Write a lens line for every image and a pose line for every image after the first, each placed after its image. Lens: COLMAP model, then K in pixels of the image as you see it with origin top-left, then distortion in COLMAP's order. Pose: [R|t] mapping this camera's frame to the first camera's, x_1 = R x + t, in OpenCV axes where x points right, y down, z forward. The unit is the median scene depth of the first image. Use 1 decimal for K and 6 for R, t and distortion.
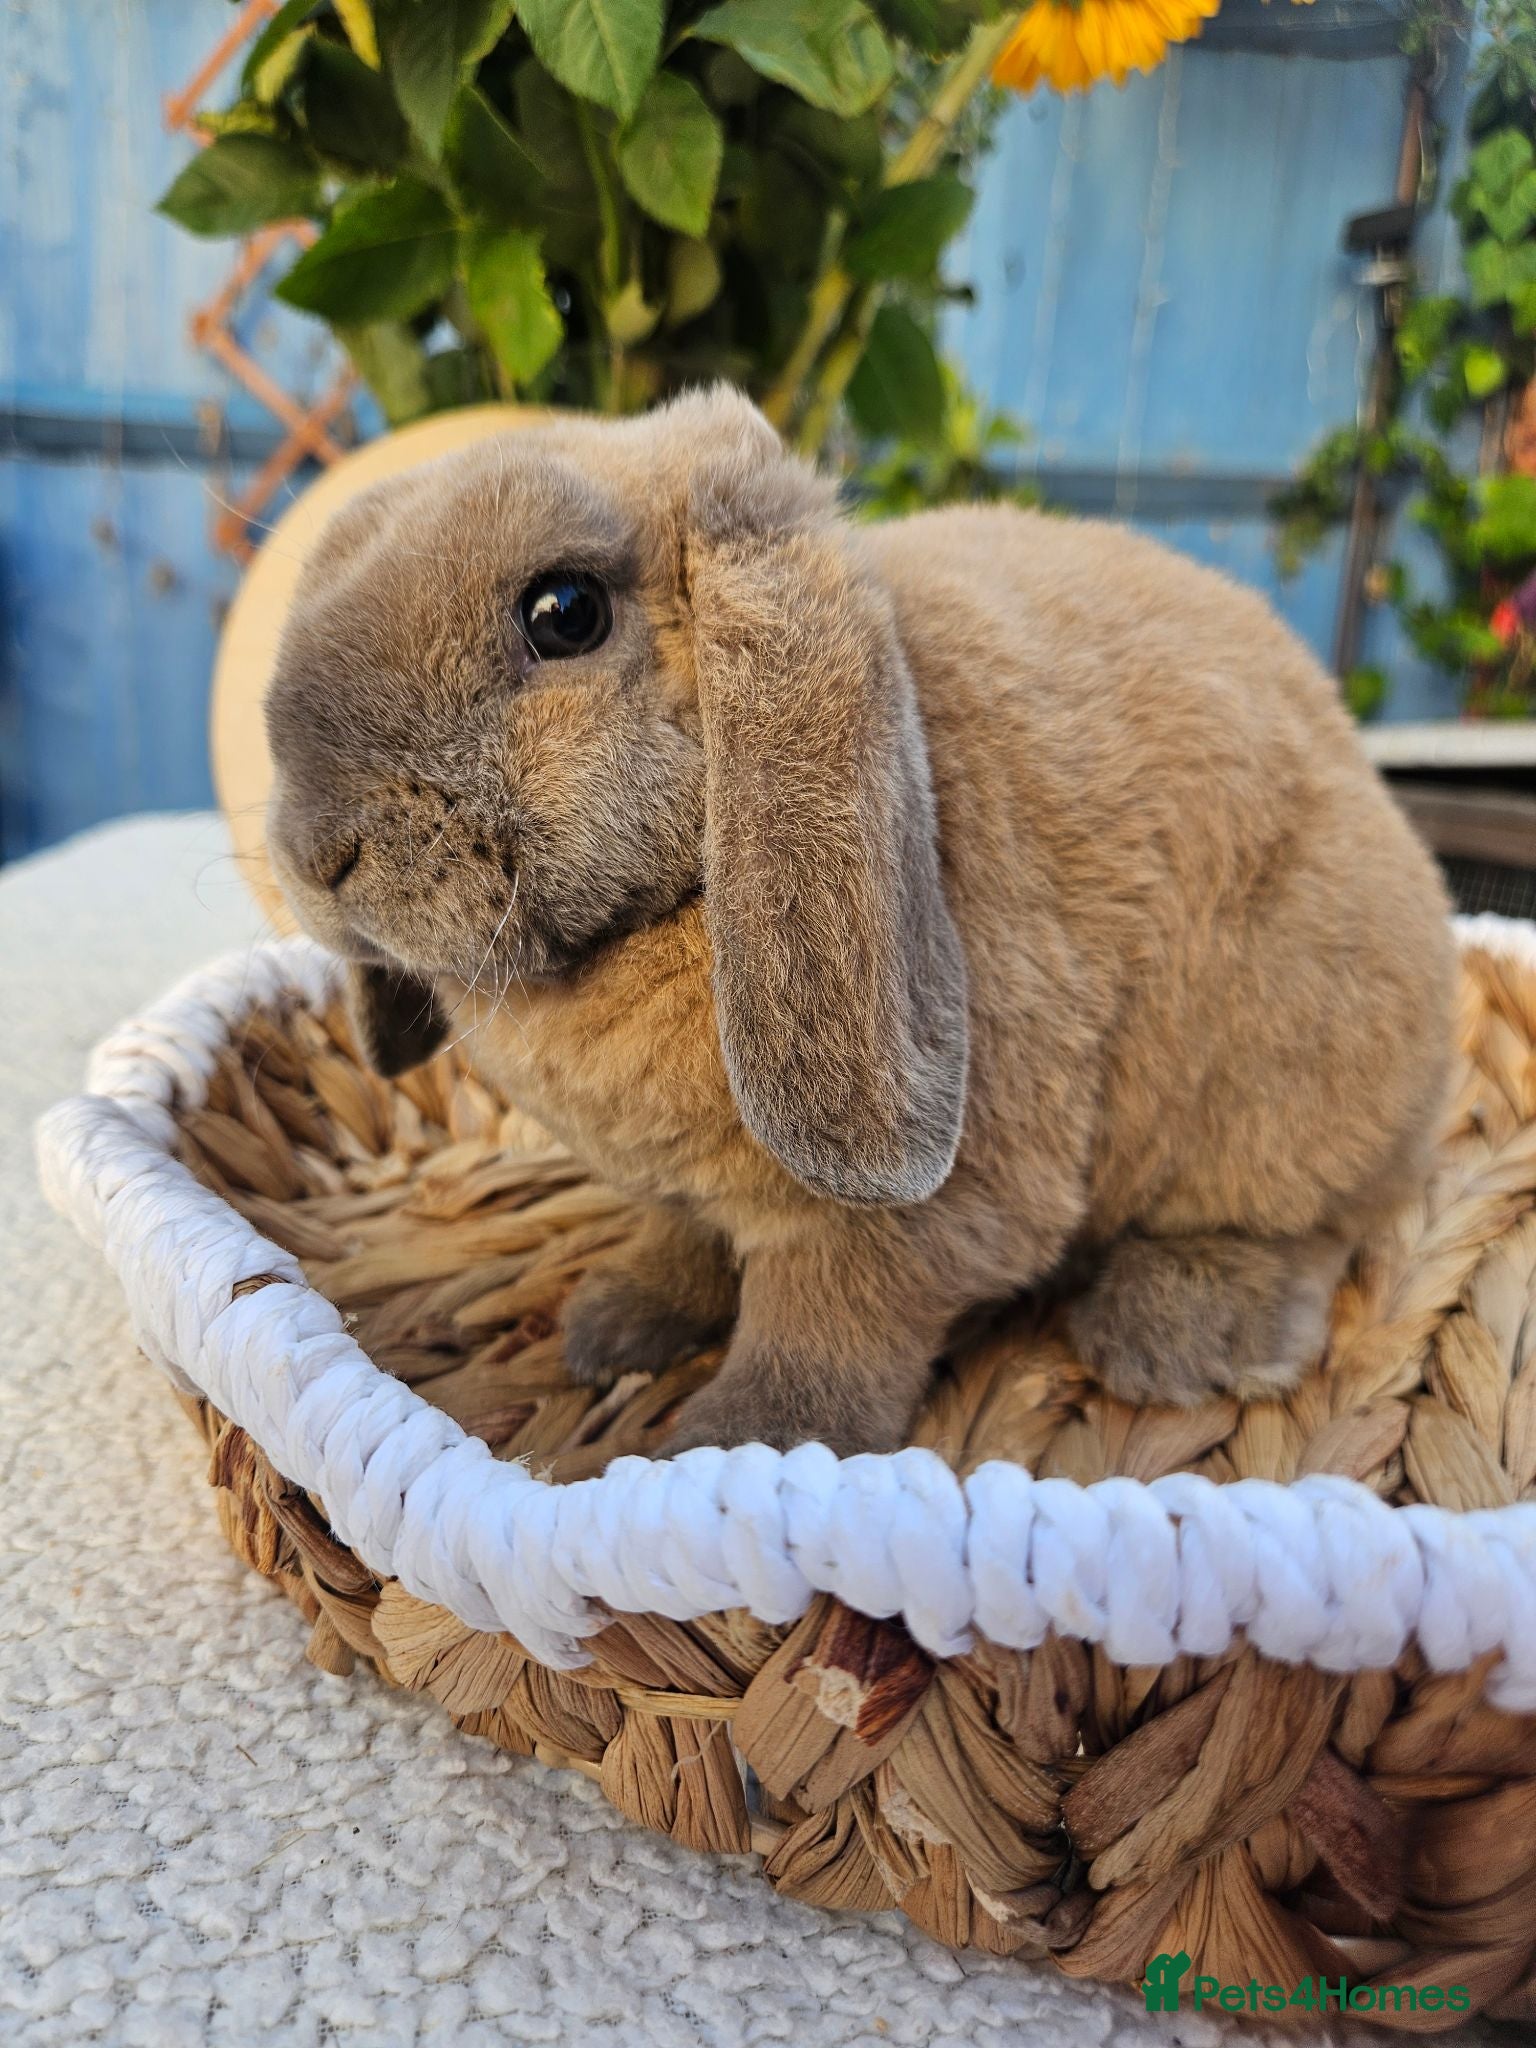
lens RADIAL K [[1498.4, 0, 768.0], [0, 1498.4, 1024.0], [0, 0, 1]] dist [0.040074, -0.097219]
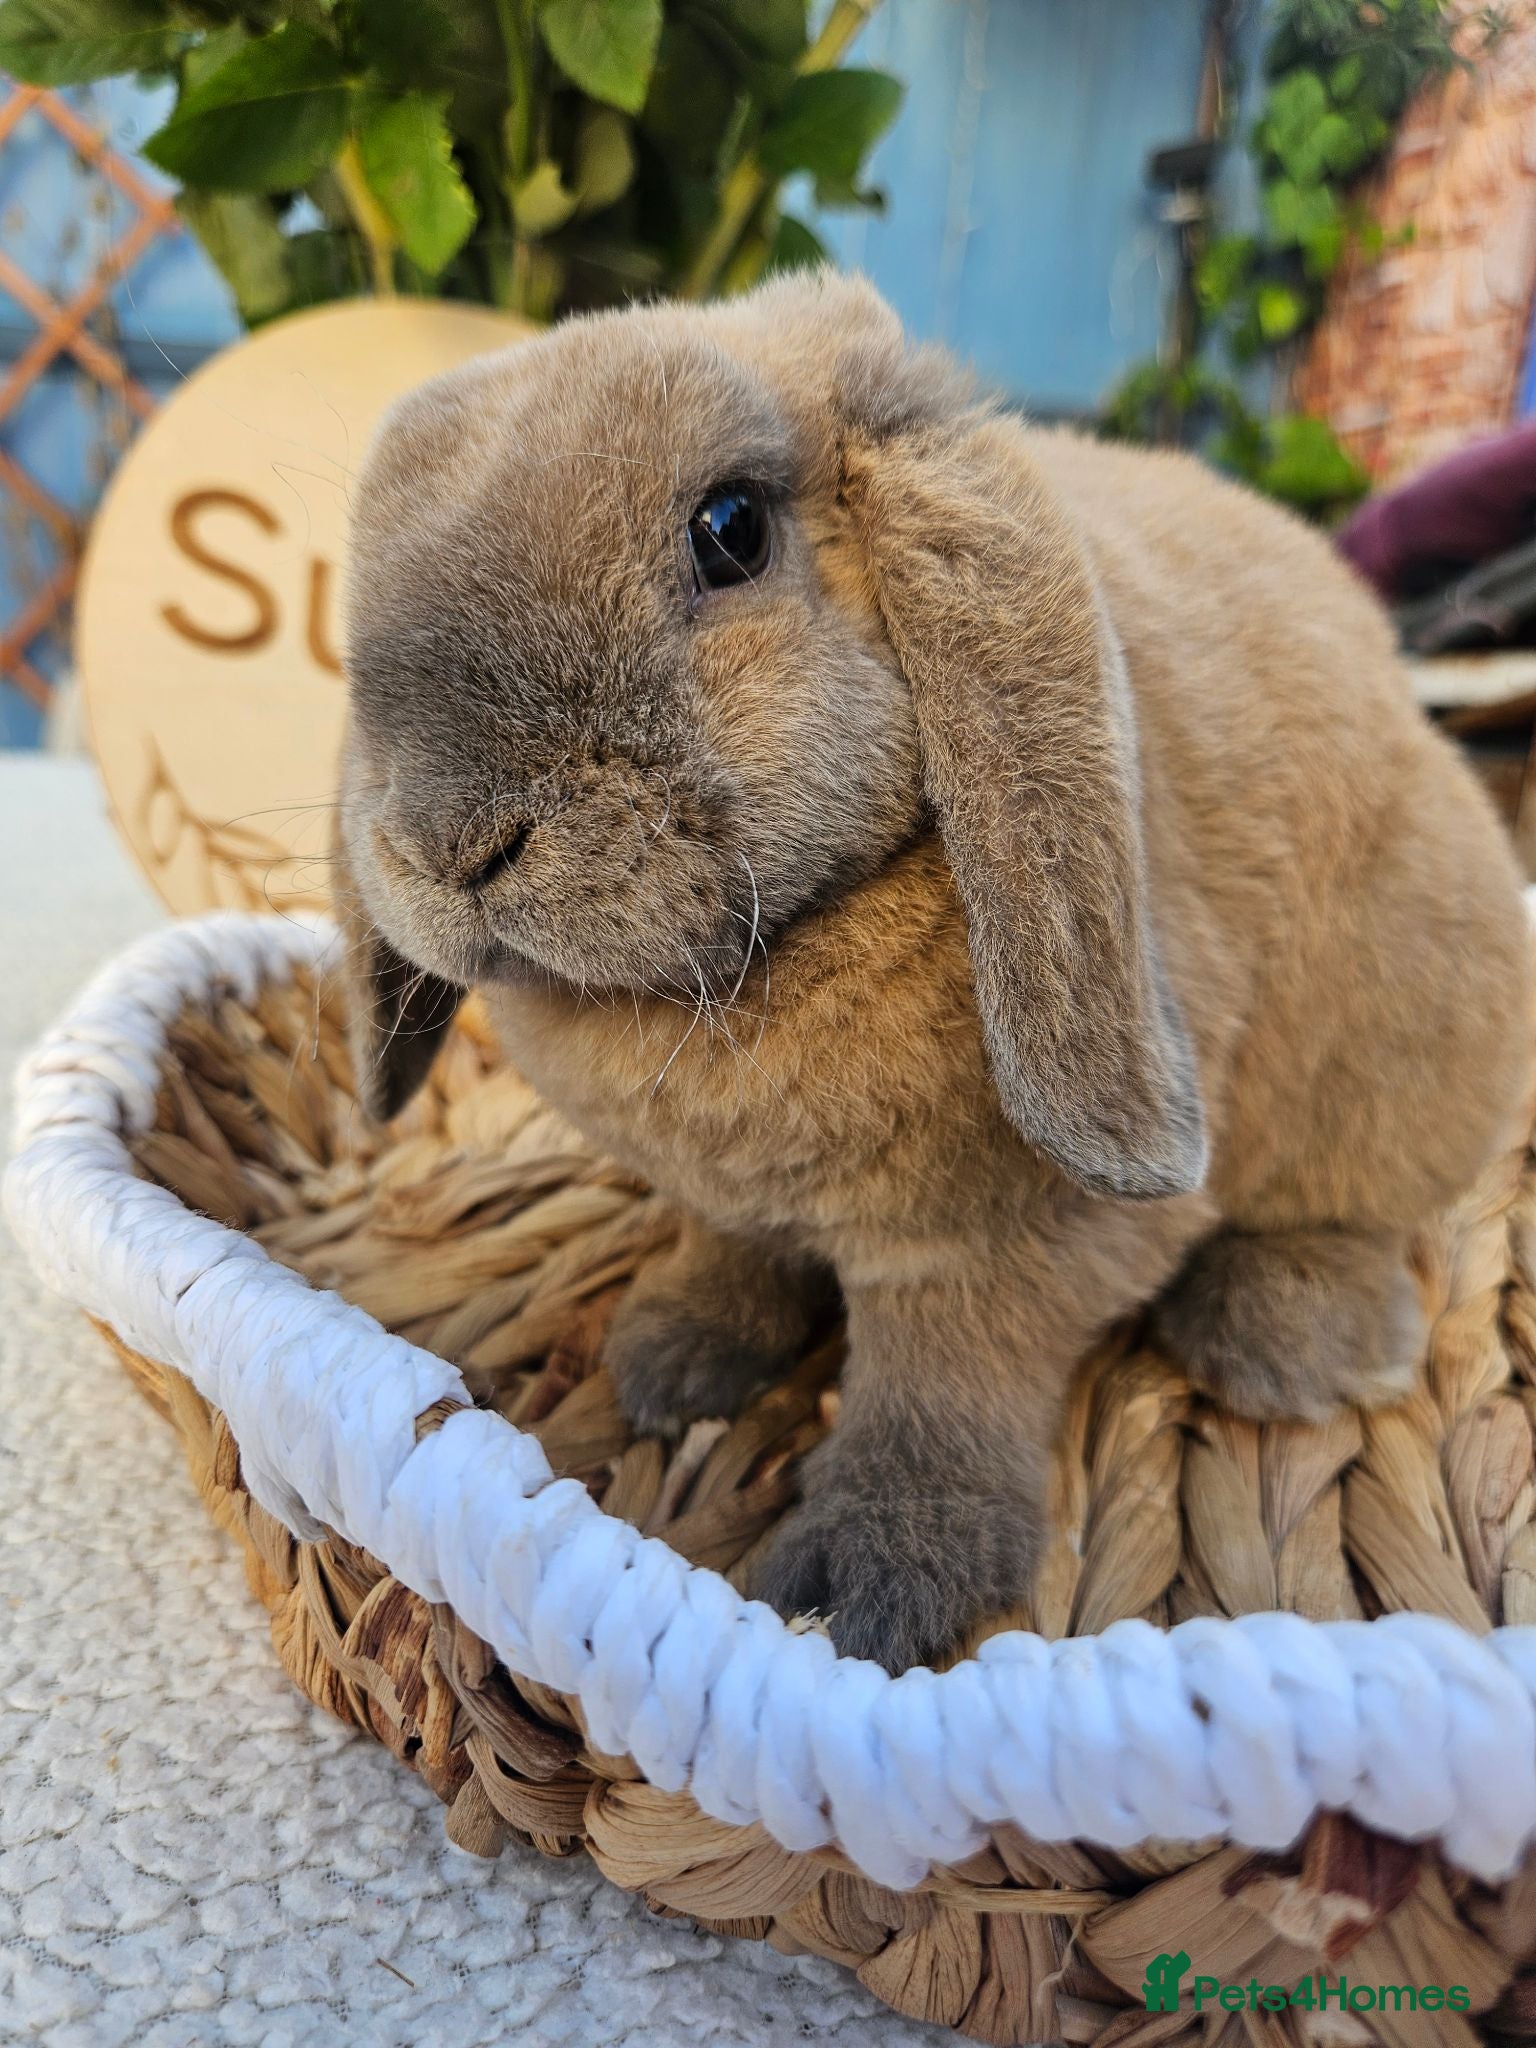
lens RADIAL K [[1498.4, 0, 768.0], [0, 1498.4, 1024.0], [0, 0, 1]] dist [0.040074, -0.097219]
pose [[0.988201, -0.026096, 0.150926, -0.185044], [0.019351, 0.998754, 0.045991, -0.039238], [-0.151939, -0.042528, 0.987475, 0.142716]]
